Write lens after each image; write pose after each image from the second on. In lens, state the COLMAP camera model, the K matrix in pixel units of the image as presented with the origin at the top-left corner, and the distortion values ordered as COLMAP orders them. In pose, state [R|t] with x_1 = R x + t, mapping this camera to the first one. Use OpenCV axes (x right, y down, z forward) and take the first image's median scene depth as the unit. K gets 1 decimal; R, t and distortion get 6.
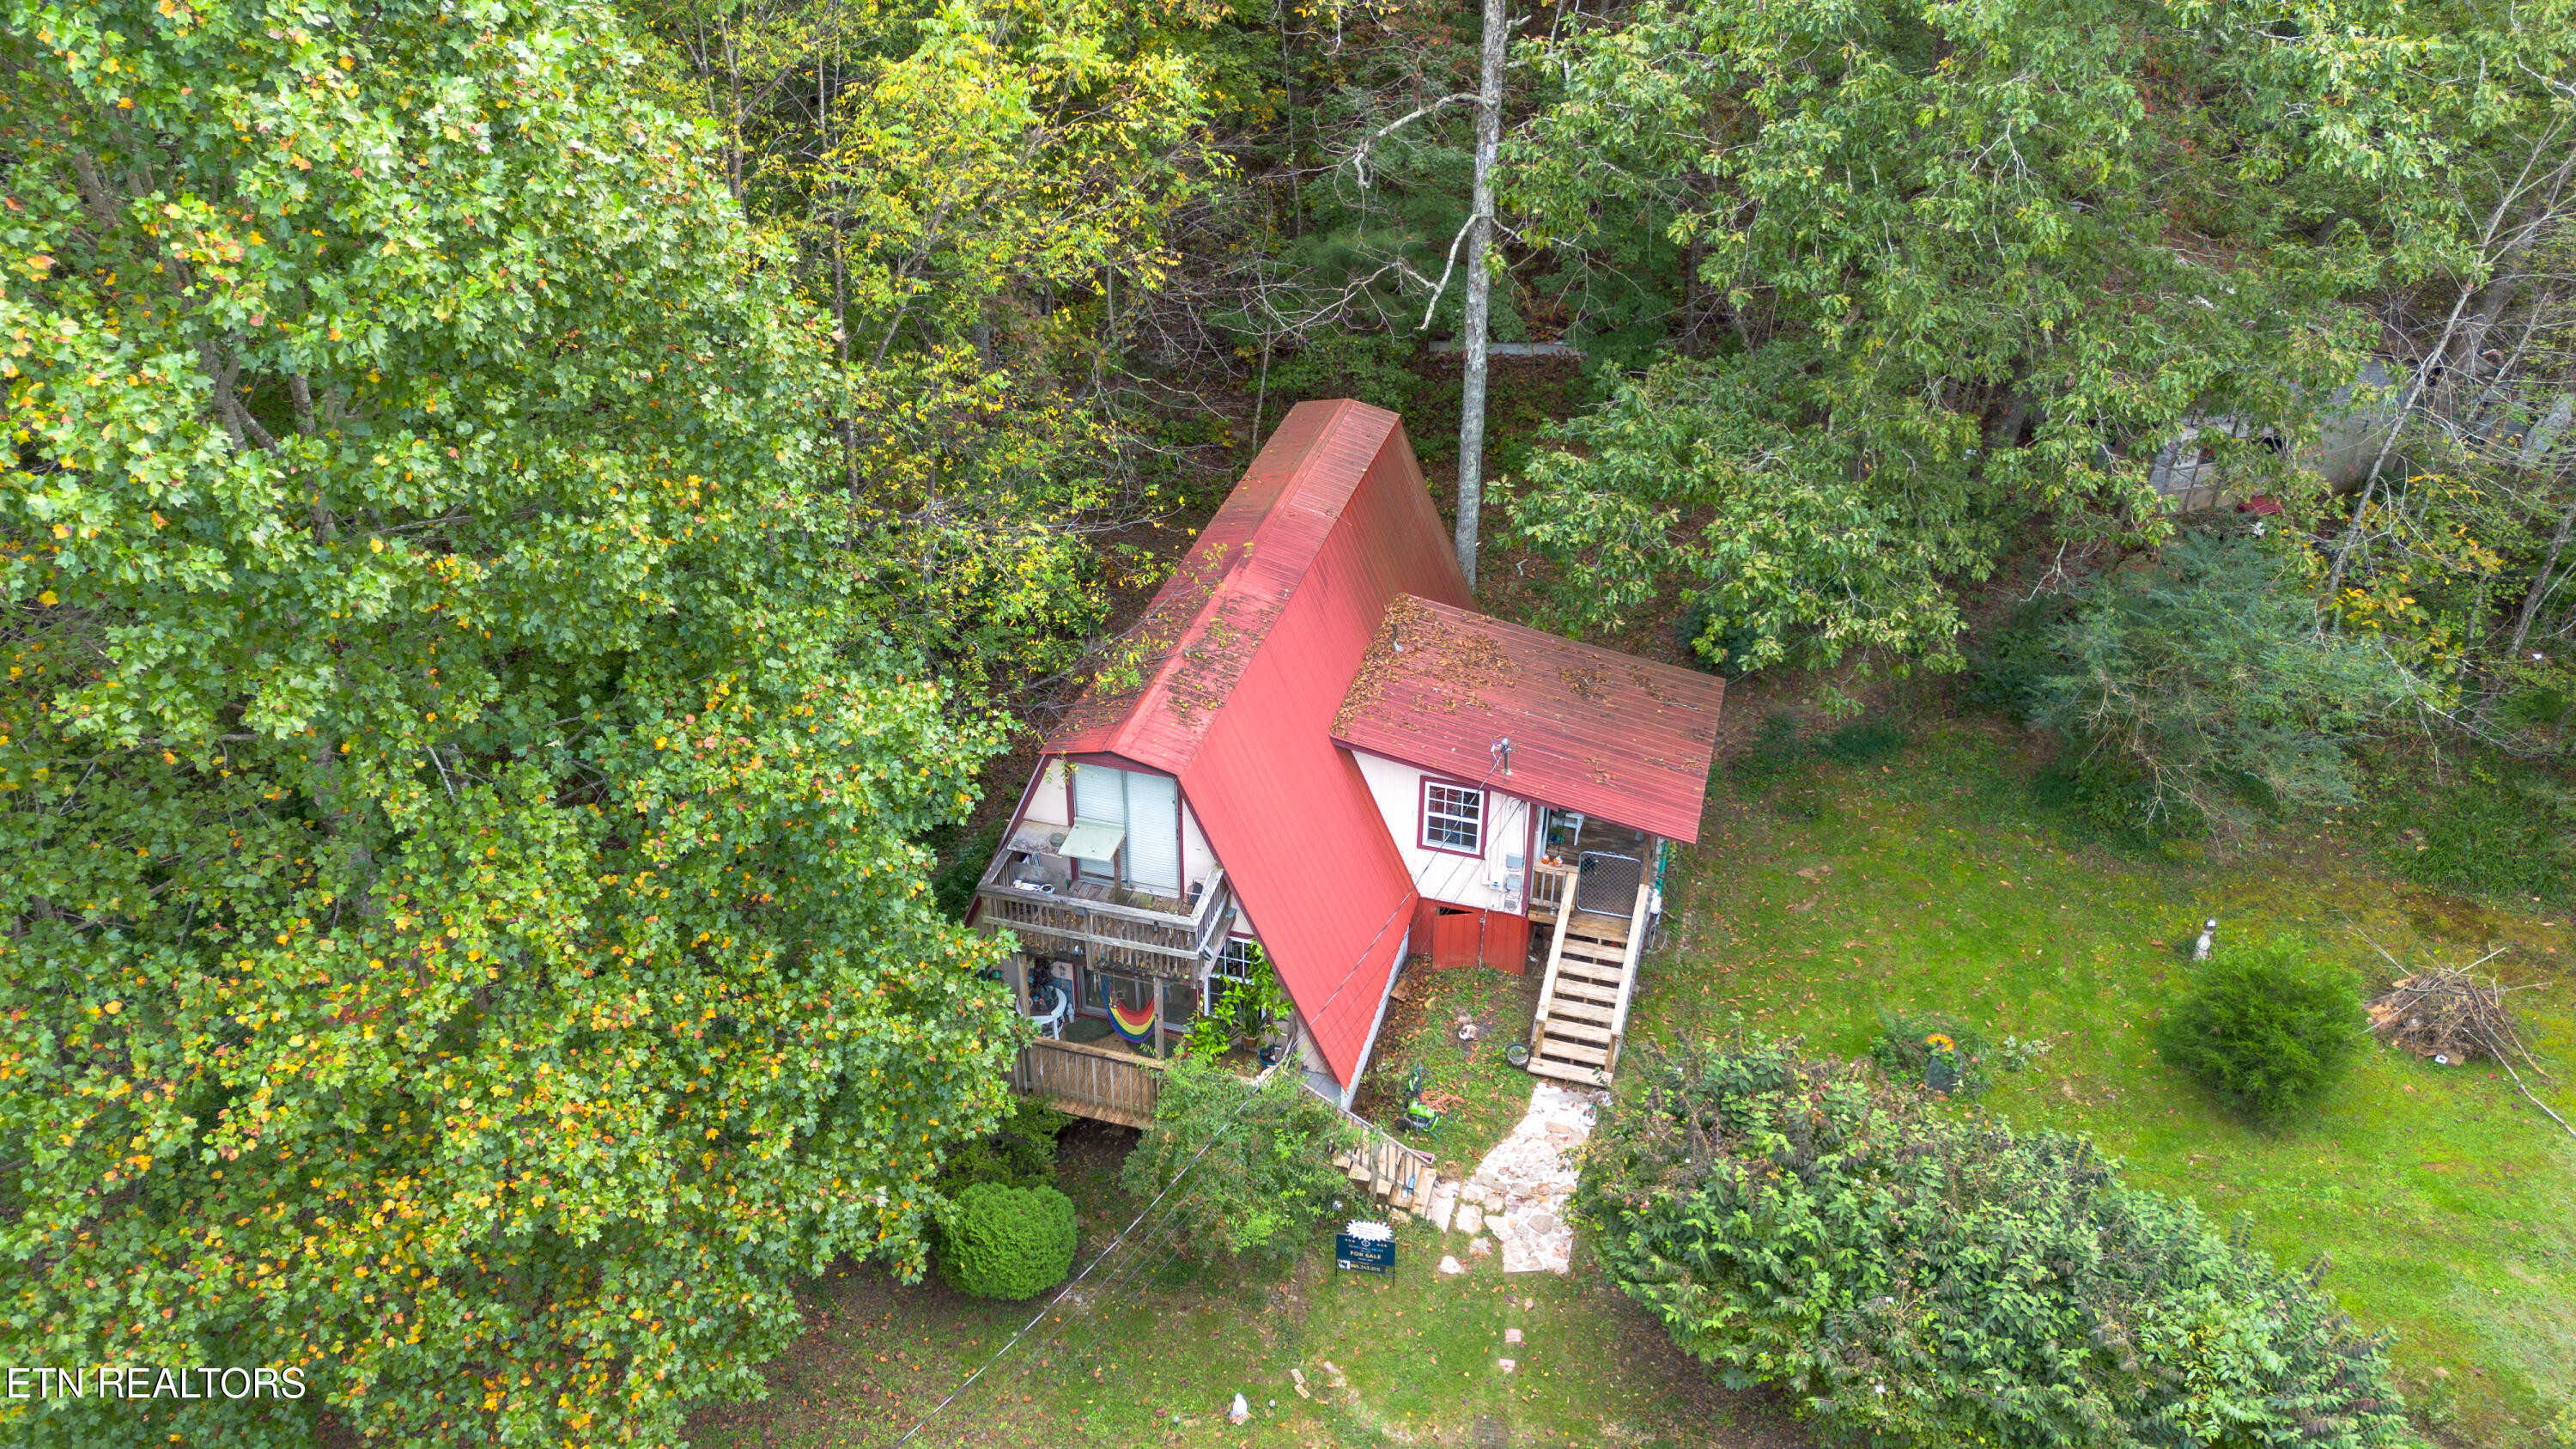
lens RADIAL K [[1824.8, 0, 1288.0], [0, 1824.8, 724.5], [0, 0, 1]] dist [0.084565, -0.087400]
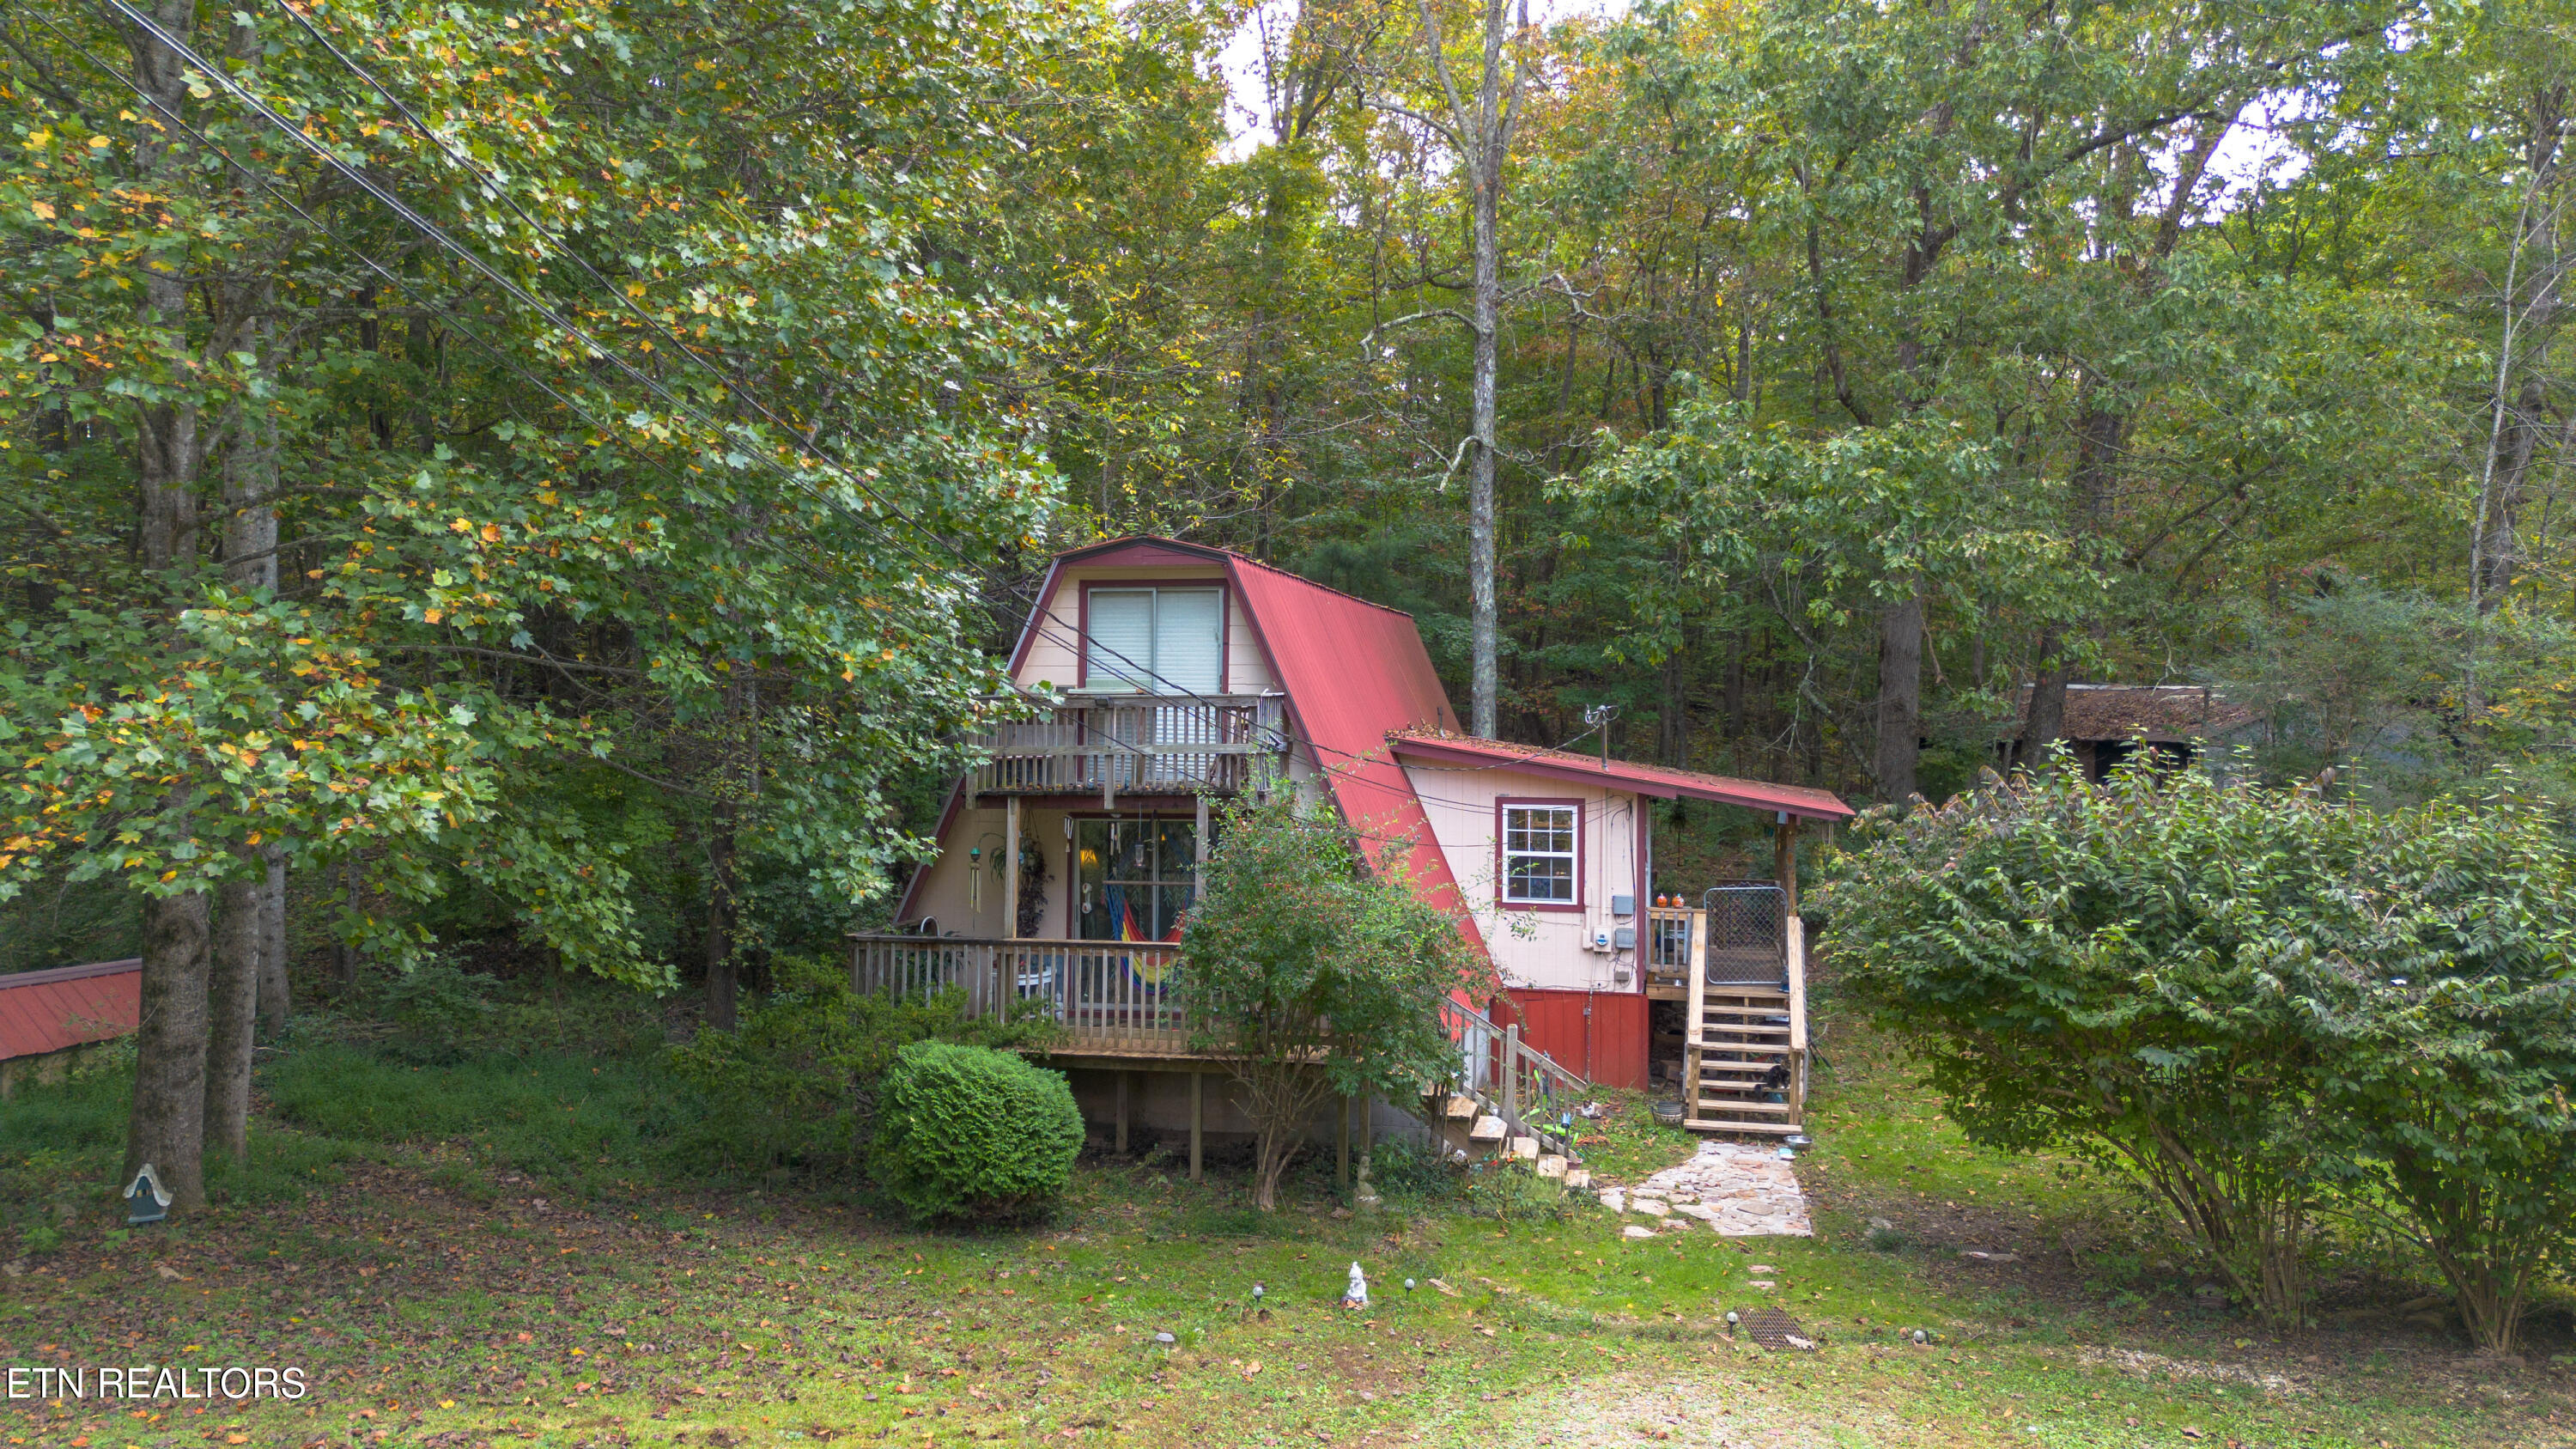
lens RADIAL K [[1824.8, 0, 1288.0], [0, 1824.8, 724.5], [0, 0, 1]] dist [0.084565, -0.087400]
pose [[0.998416, -0.012632, 0.054826, -0.062310], [0.038675, 0.861823, -0.505733, 0.401208], [-0.040862, 0.507052, 0.860946, 0.288496]]
